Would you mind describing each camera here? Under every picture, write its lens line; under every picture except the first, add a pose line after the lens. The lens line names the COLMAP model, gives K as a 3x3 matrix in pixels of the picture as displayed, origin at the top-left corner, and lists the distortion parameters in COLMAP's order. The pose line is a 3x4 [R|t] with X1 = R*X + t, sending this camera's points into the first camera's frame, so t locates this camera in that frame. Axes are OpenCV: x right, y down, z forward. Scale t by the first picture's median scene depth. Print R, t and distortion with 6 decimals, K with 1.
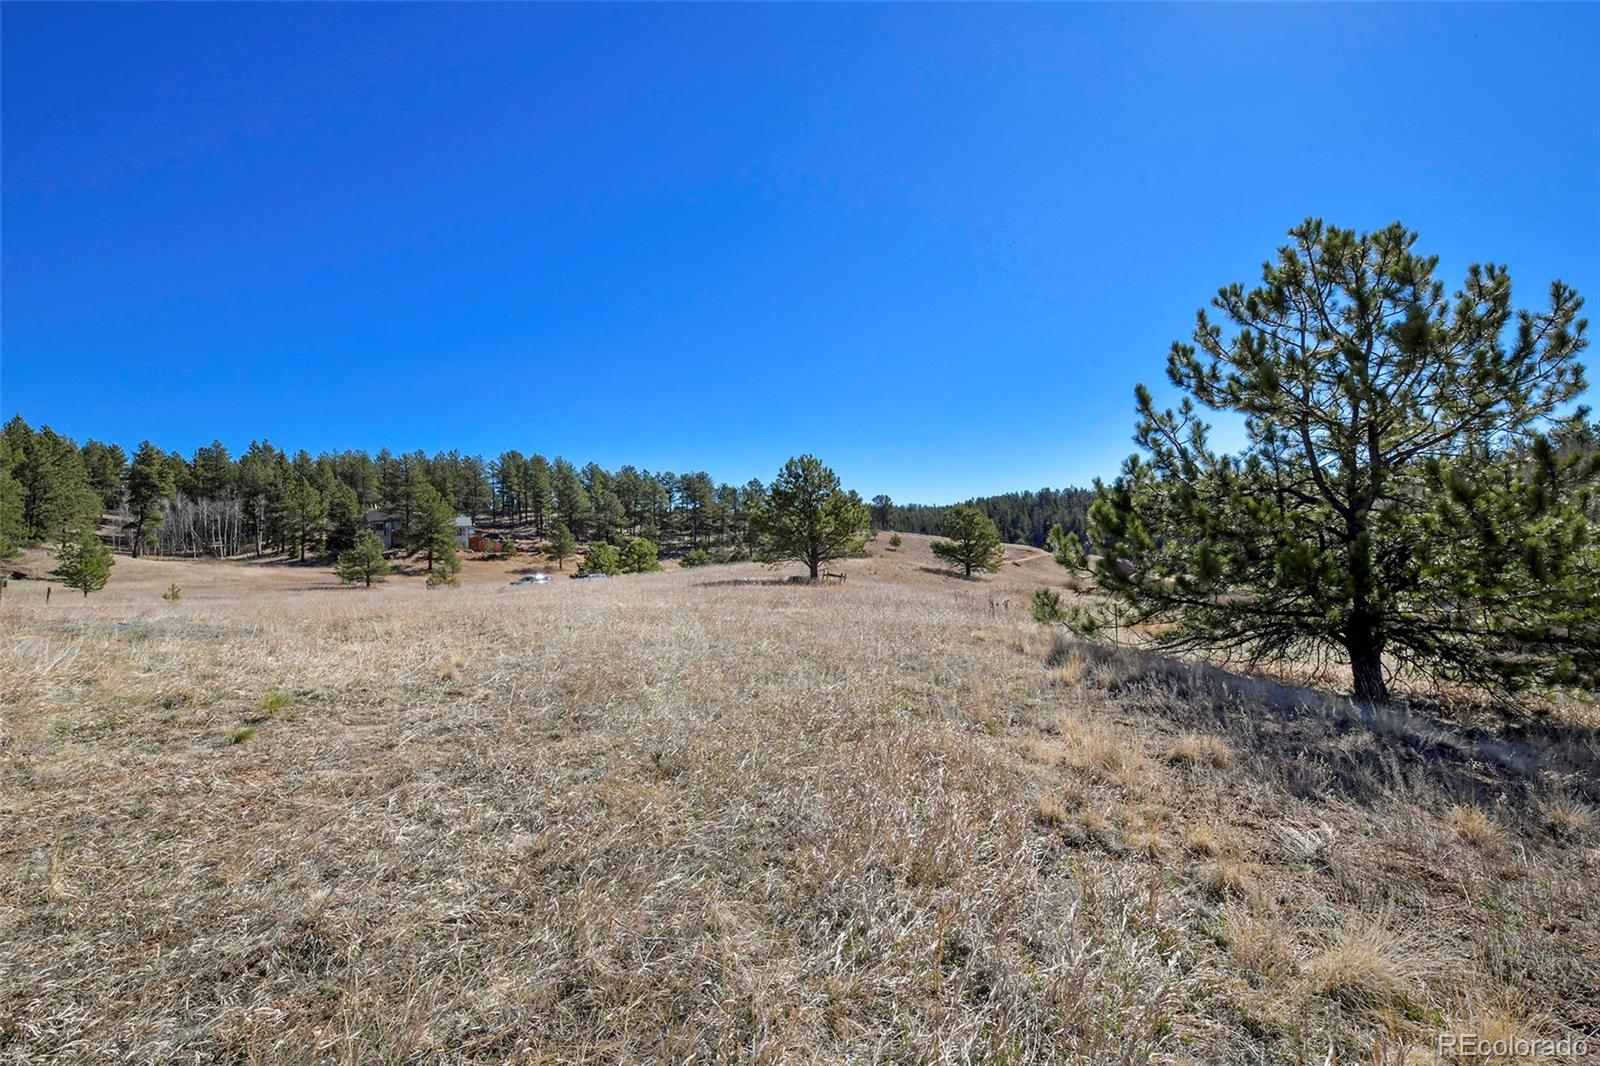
lens RADIAL K [[658.9, 0, 808.7], [0, 658.9, 524.2], [0, 0, 1]] dist [-0.011897, 0.000229]
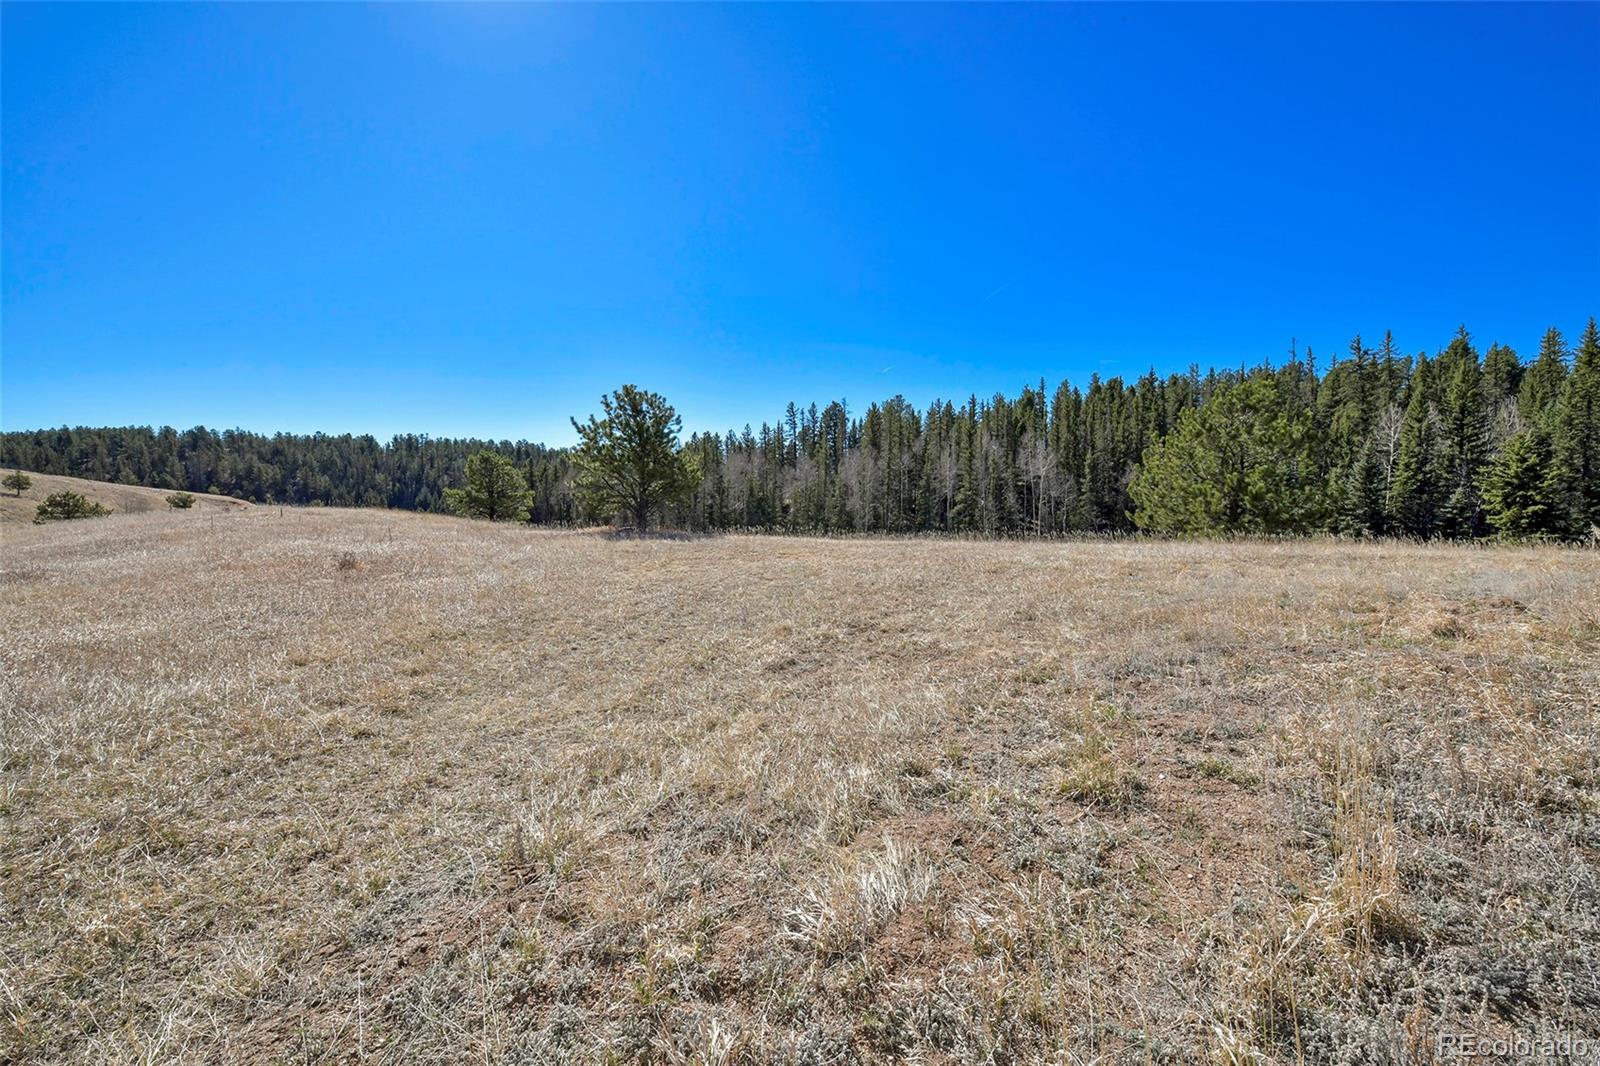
lens RADIAL K [[615.1, 0, 765.9], [0, 615.1, 538.9], [0, 0, 1]] dist [-0.009597, 0.000360]
pose [[0.425846, -0.026045, 0.904421, -0.653834], [-0.057787, 0.996762, 0.055913, 0.038301], [-0.902949, -0.076074, 0.422962, 0.514598]]
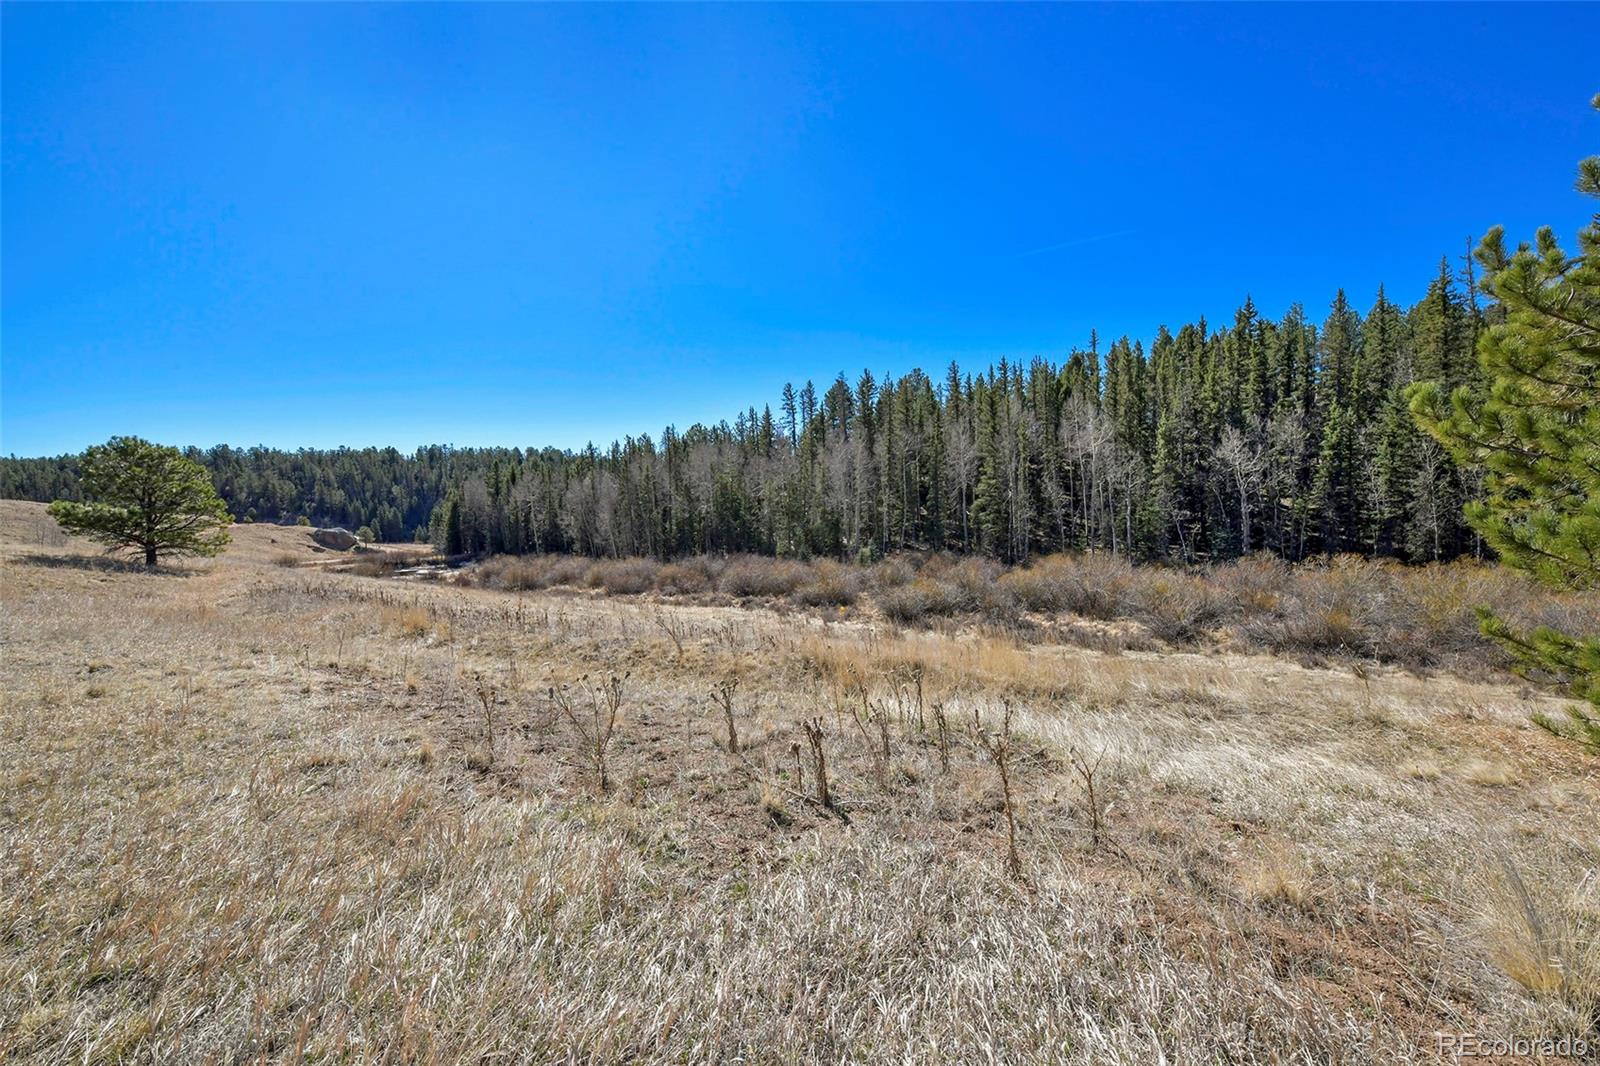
lens RADIAL K [[632.1, 0, 773.7], [0, 632.1, 529.3], [0, 0, 1]] dist [-0.001820, -0.000088]
pose [[0.481316, -0.024003, 0.876219, 0.048474], [-0.024132, 0.998883, 0.040619, 0.023486], [-0.876215, -0.040695, 0.480199, 0.501621]]
